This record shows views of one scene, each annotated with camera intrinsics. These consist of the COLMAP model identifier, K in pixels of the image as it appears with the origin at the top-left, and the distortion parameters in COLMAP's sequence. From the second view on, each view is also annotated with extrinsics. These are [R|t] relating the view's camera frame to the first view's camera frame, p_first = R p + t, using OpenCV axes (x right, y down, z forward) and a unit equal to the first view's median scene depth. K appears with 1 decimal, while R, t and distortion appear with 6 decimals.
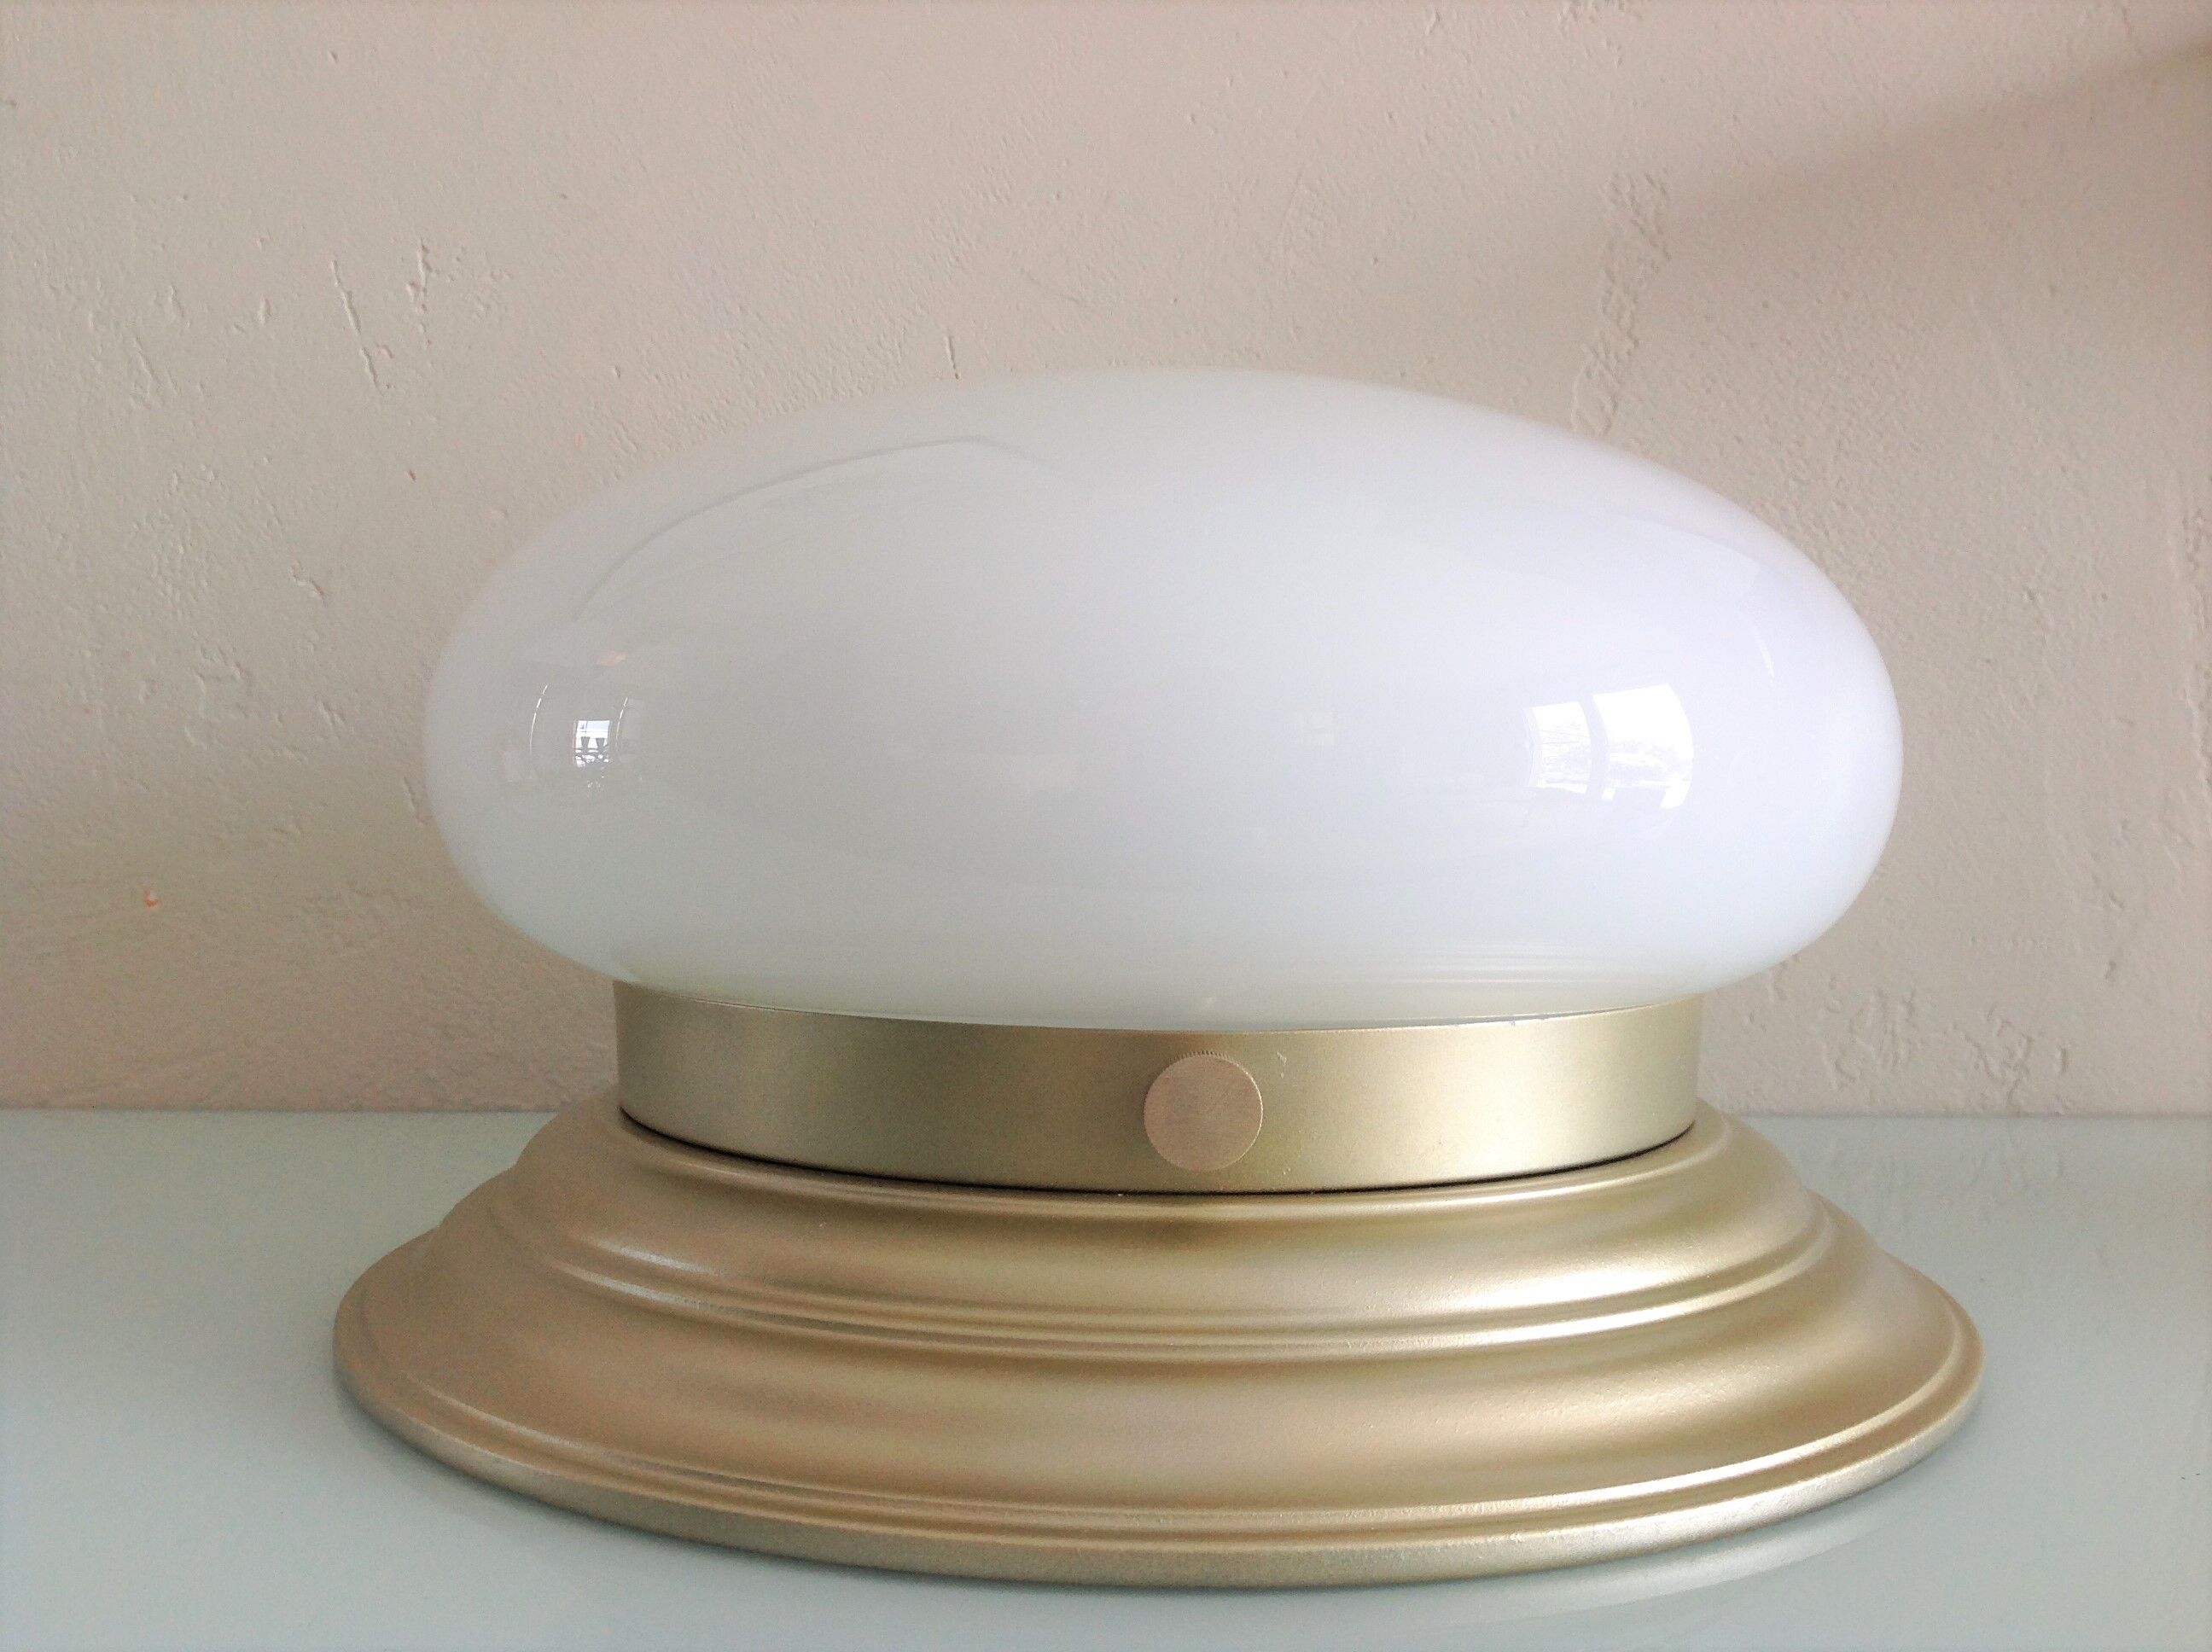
lens RADIAL K [[2169.4, 0, 1106.0], [0, 2169.4, 826.0], [0, 0, 1]] dist [0.104067, -0.290192]
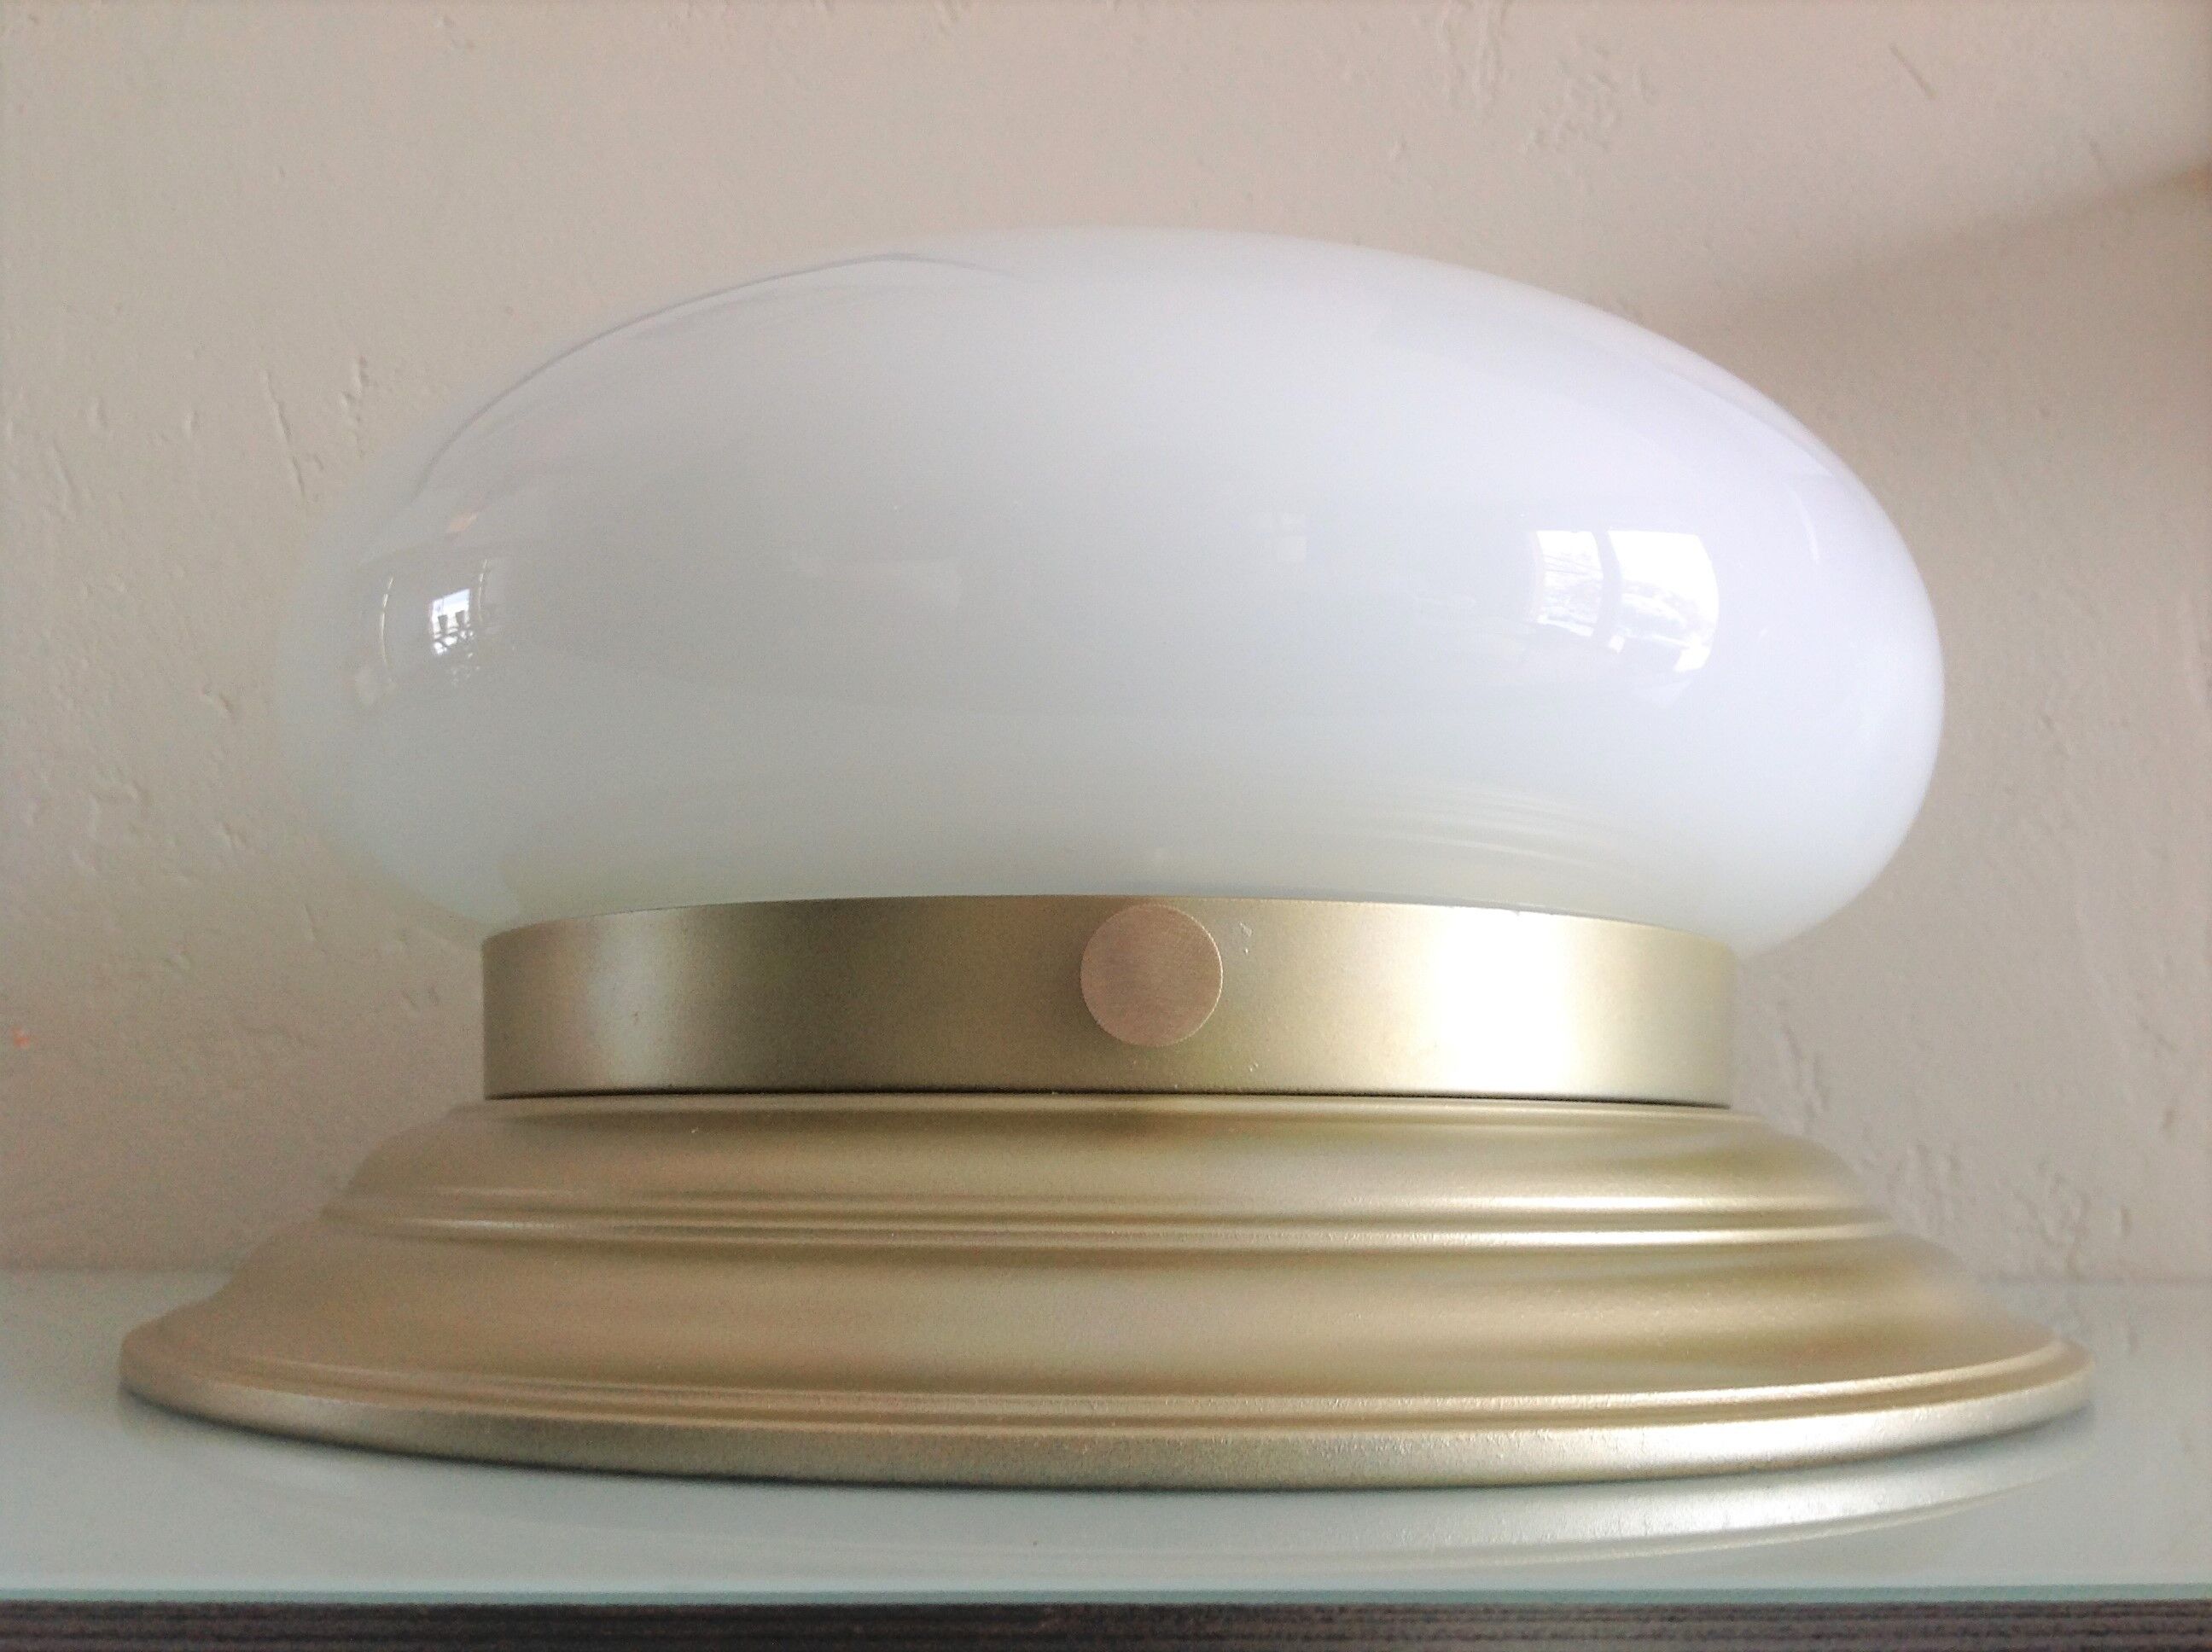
lens RADIAL K [[2169.4, 0, 1106.0], [0, 2169.4, 826.0], [0, 0, 1]] dist [0.104067, -0.290192]
pose [[0.999983, -0.002682, 0.005136, 0.011803], [0.003589, 0.982591, -0.185746, 0.118338], [-0.004548, 0.185761, 0.982584, 0.085719]]
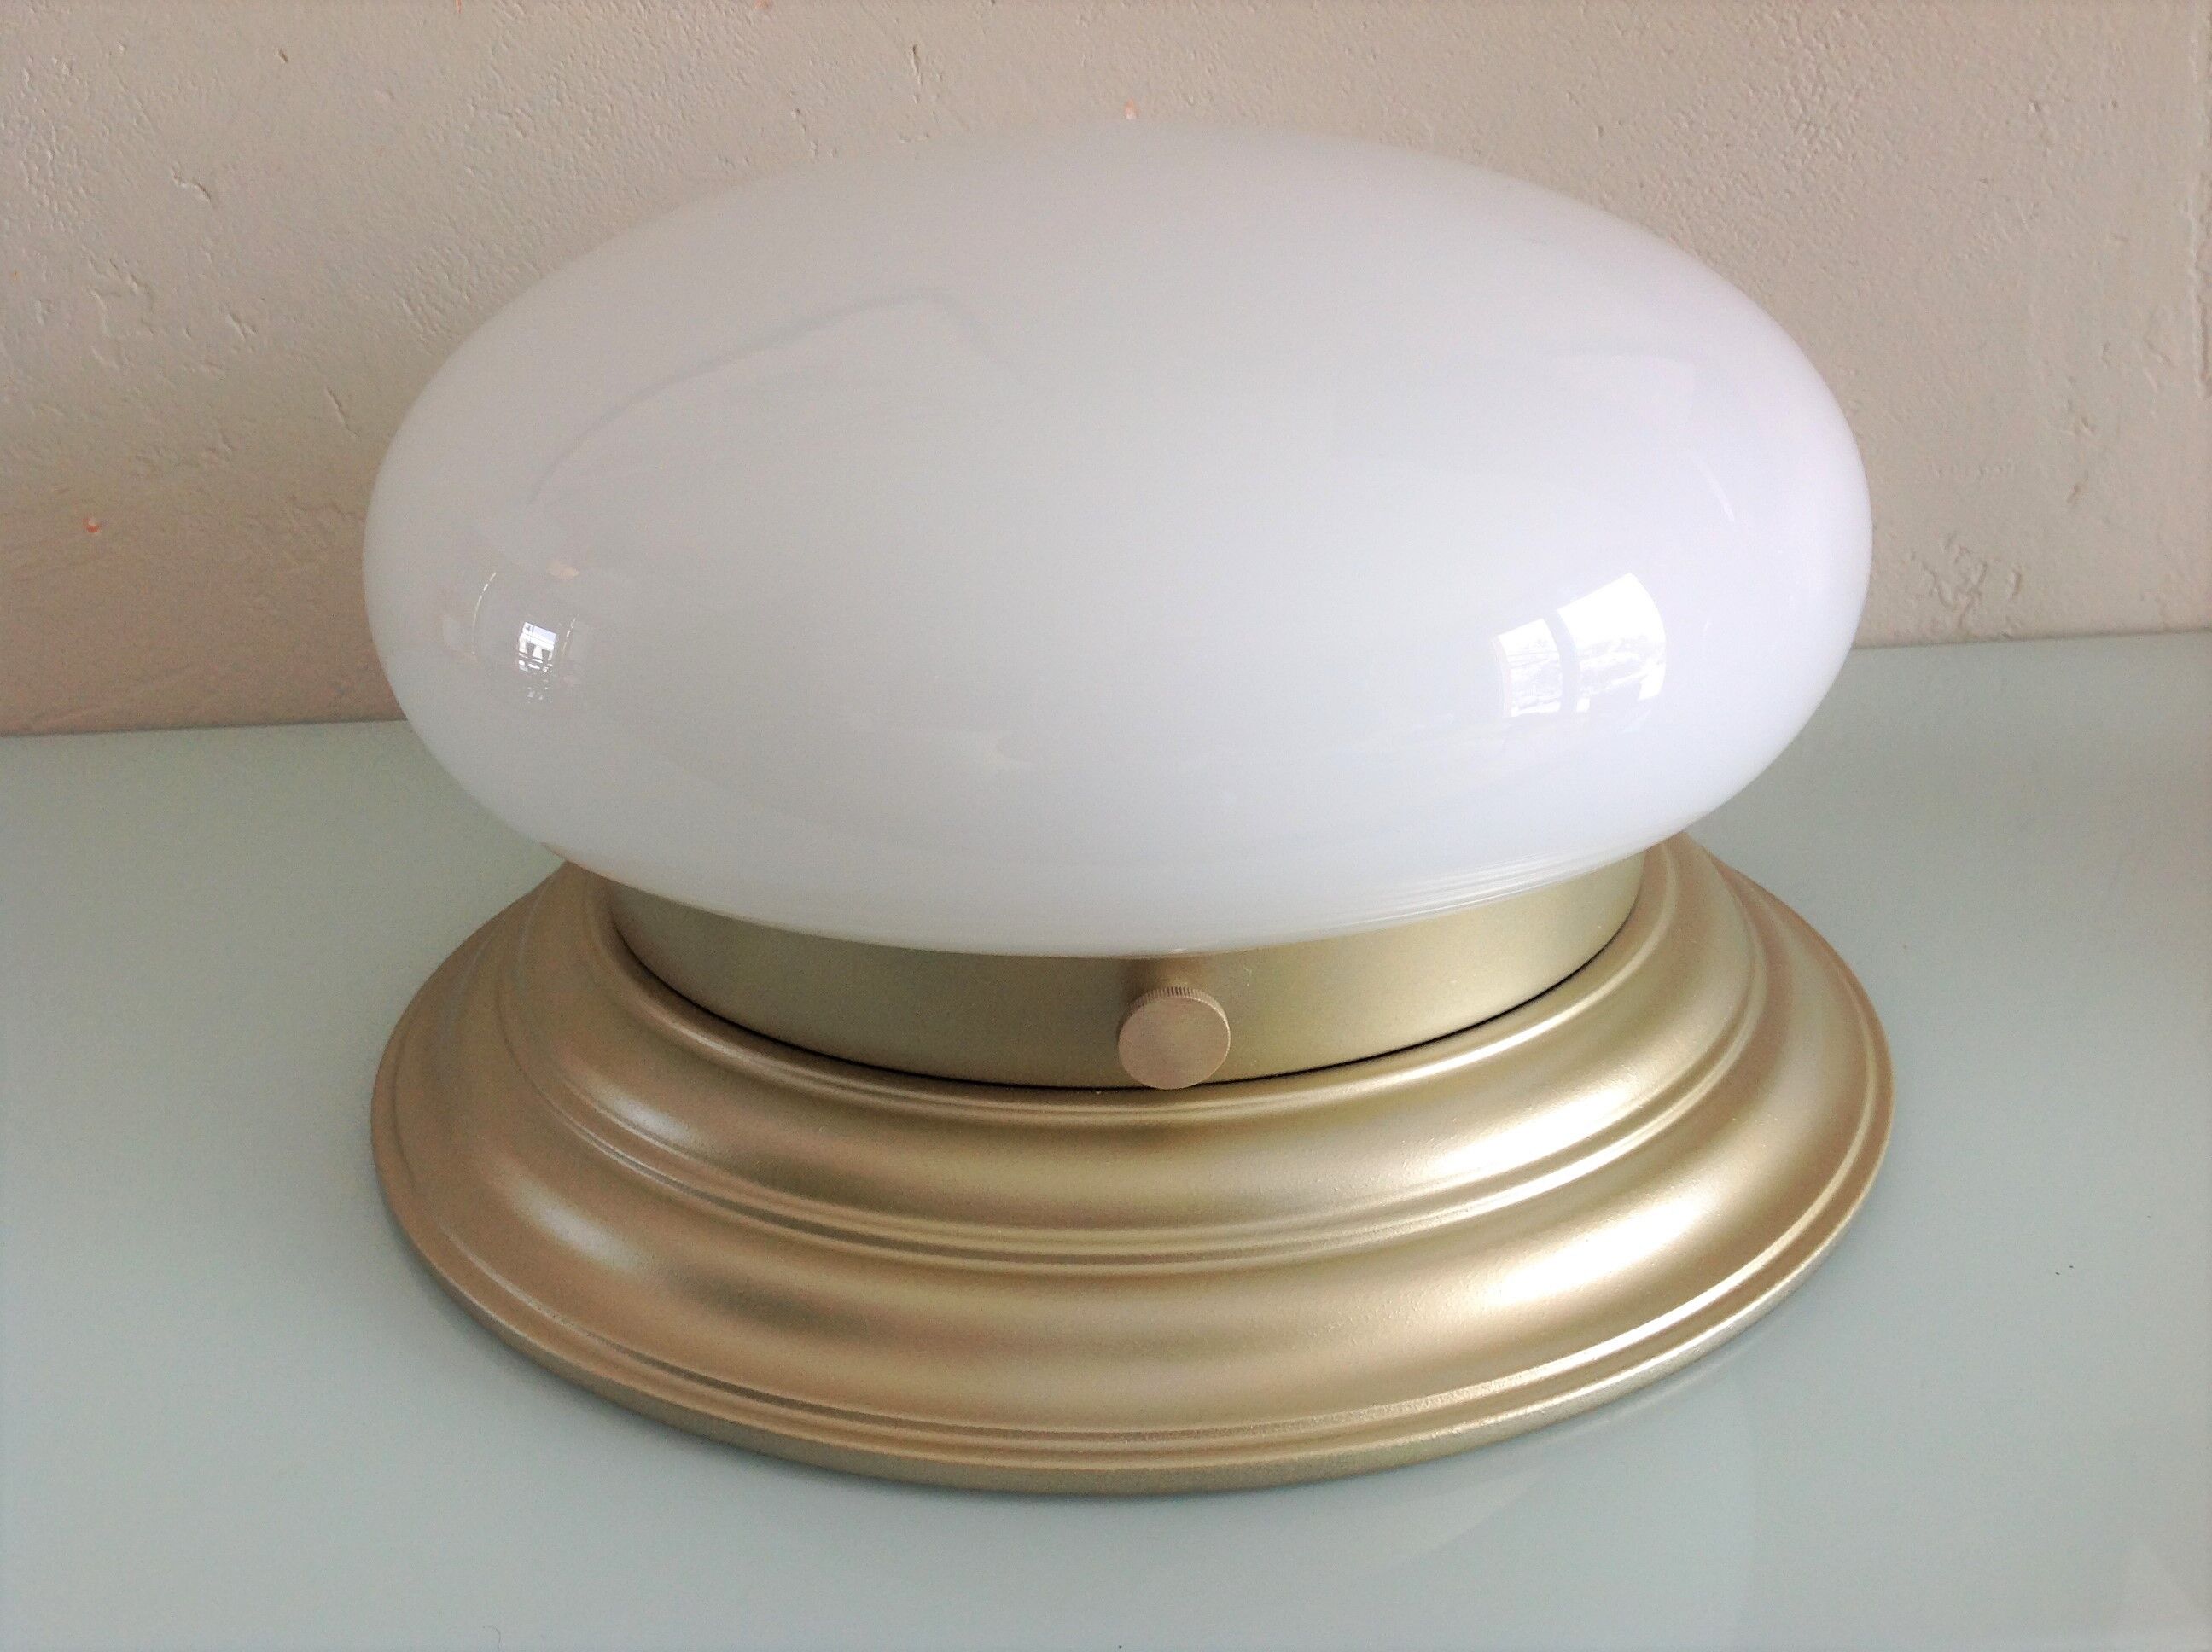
lens RADIAL K [[2151.0, 0, 1106.3], [0, 2151.0, 790.3], [0, 0, 1]] dist [0.046459, -0.126130]
pose [[0.999049, -0.042647, 0.009087, 0.003492], [0.036604, 0.933501, 0.356702, -0.183724], [-0.023695, -0.356030, 0.934174, 0.044420]]
